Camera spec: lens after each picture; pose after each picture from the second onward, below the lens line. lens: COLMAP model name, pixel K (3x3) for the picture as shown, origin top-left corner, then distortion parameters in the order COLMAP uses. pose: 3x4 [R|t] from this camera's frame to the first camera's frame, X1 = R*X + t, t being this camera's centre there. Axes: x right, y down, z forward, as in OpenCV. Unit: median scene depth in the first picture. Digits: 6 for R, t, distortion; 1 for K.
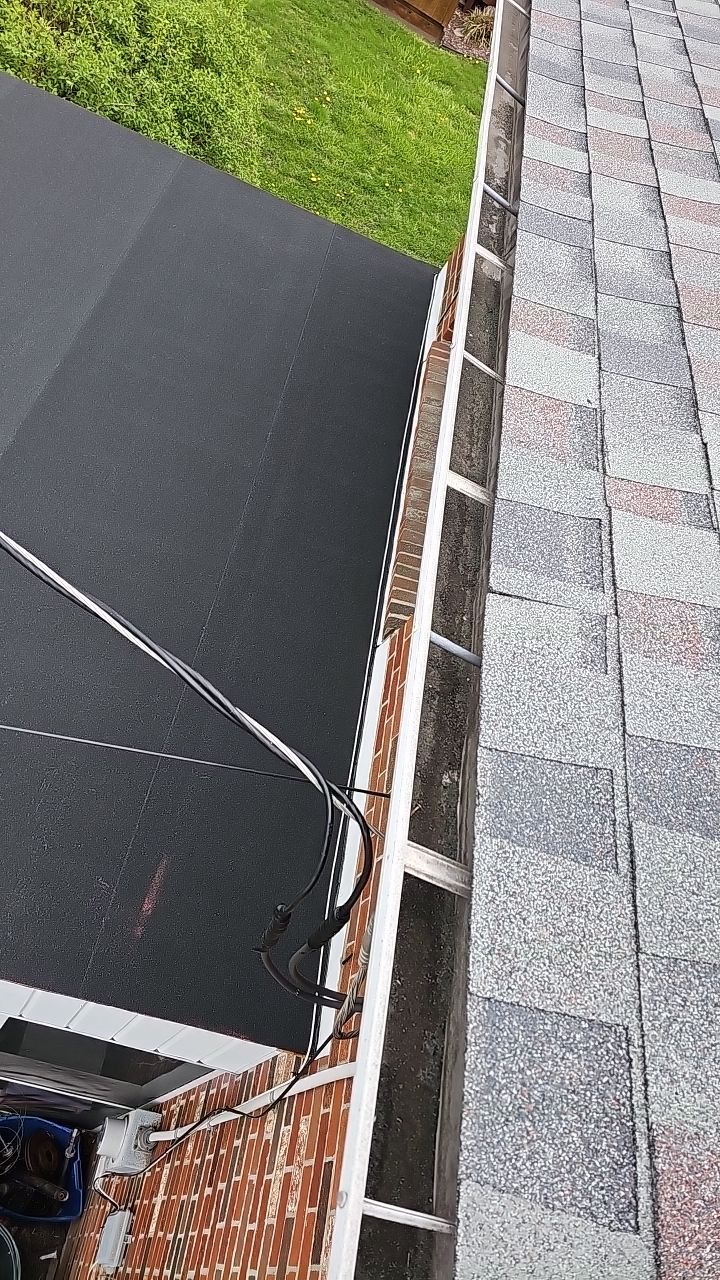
lens RADIAL K [[855.0, 0, 360.0], [0, 855.0, 630.4], [0, 0, 1]] dist [0.063552, -0.062572]
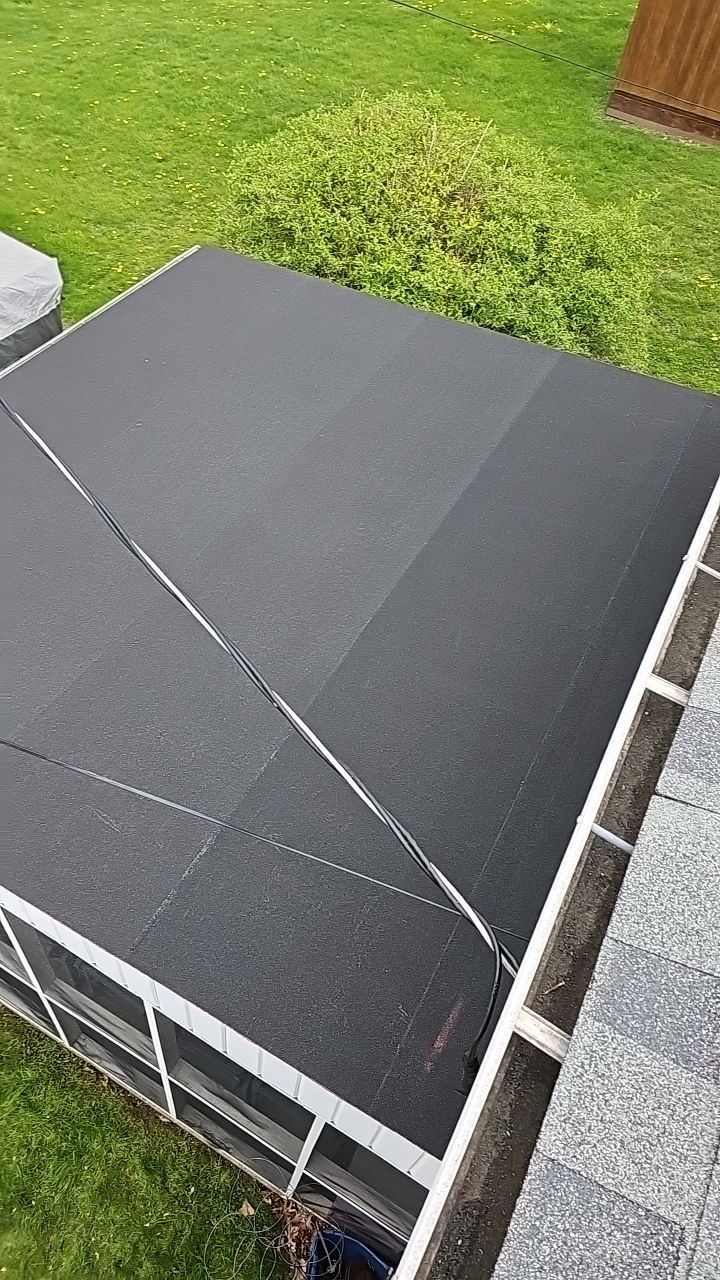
lens RADIAL K [[855.0, 0, 341.1], [0, 855.0, 621.0], [0, 0, 1]] dist [0.063552, -0.062572]
pose [[0.887304, 0.019745, -0.460762, 0.348554], [-0.098225, 0.984251, -0.146978, -0.071414], [0.450604, 0.175672, 0.875269, -0.227840]]
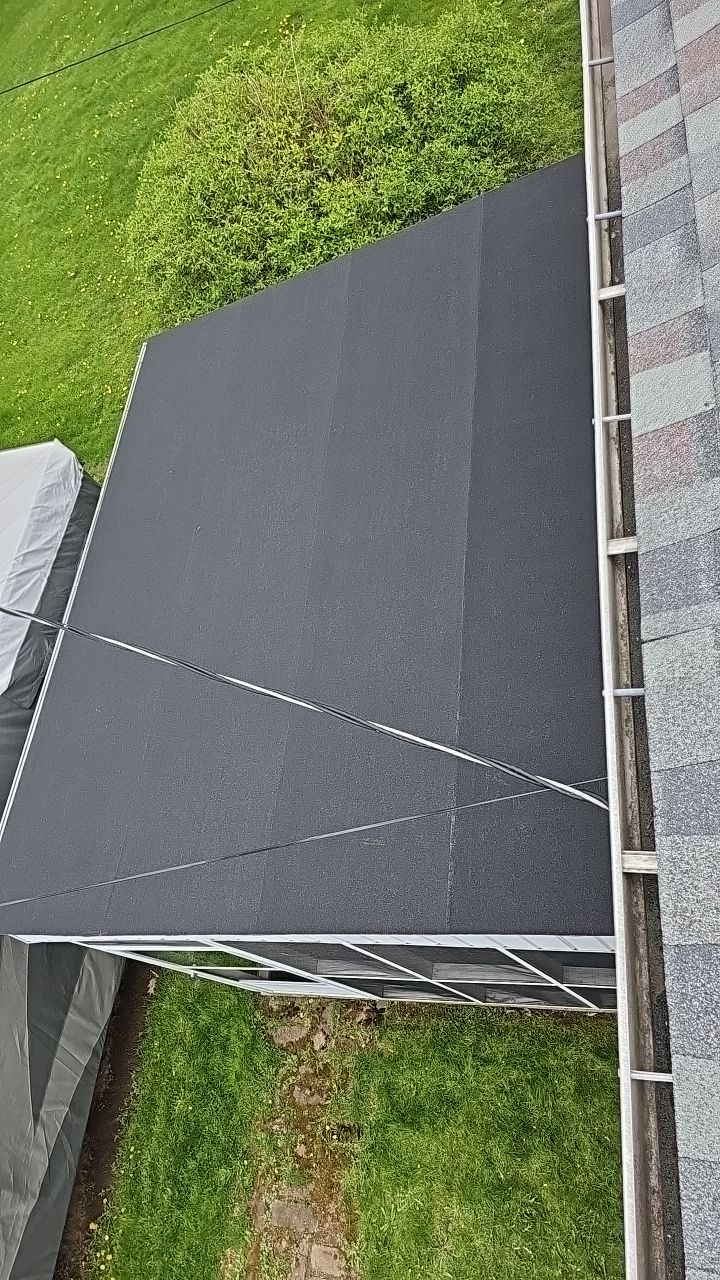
lens RADIAL K [[855.0, 0, 365.6], [0, 855.0, 649.9], [0, 0, 1]] dist [0.063552, -0.062572]
pose [[0.644496, -0.421032, -0.638245, 0.845323], [0.483851, 0.870921, -0.085932, -0.151928], [0.592042, -0.253432, 0.765022, -0.340004]]
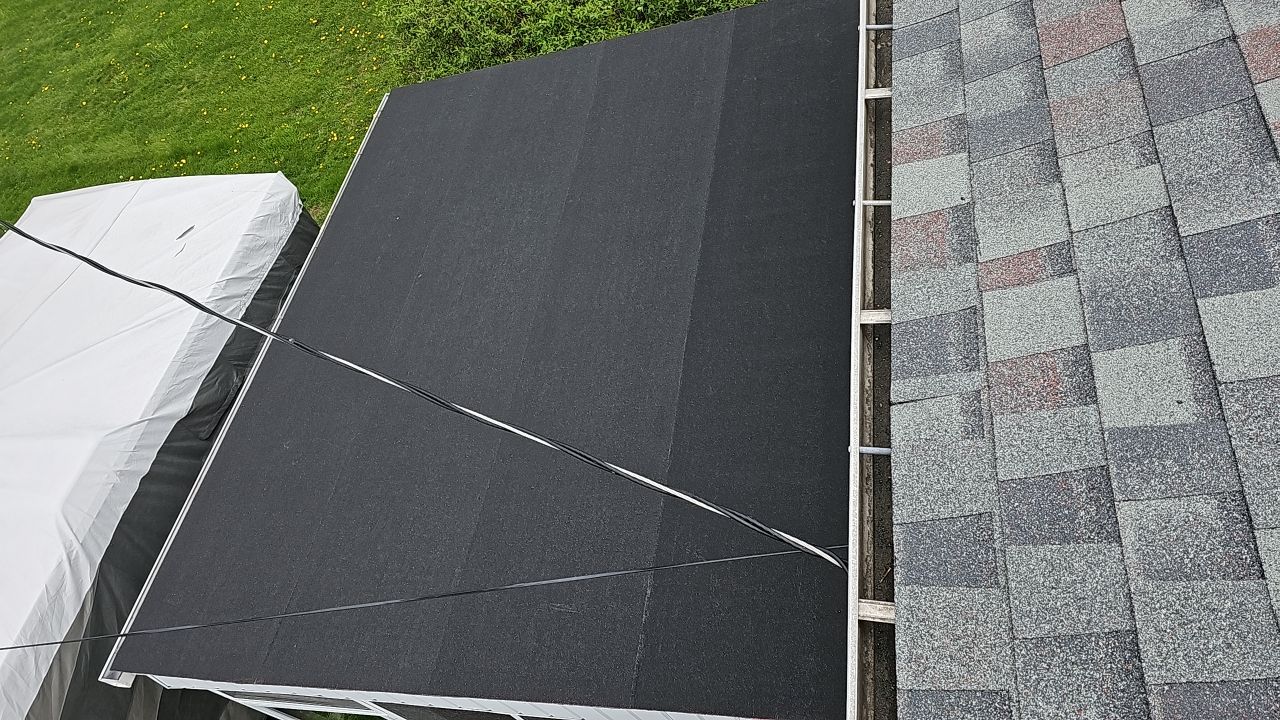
lens RADIAL K [[855.0, 0, 642.8], [0, 855.0, 361.7], [0, 0, 1]] dist [0.063552, -0.062572]
pose [[0.757513, -0.385704, -0.526694, 0.713879], [0.380314, 0.916484, -0.124167, -0.105380], [0.530598, -0.106251, 0.840938, -0.468542]]
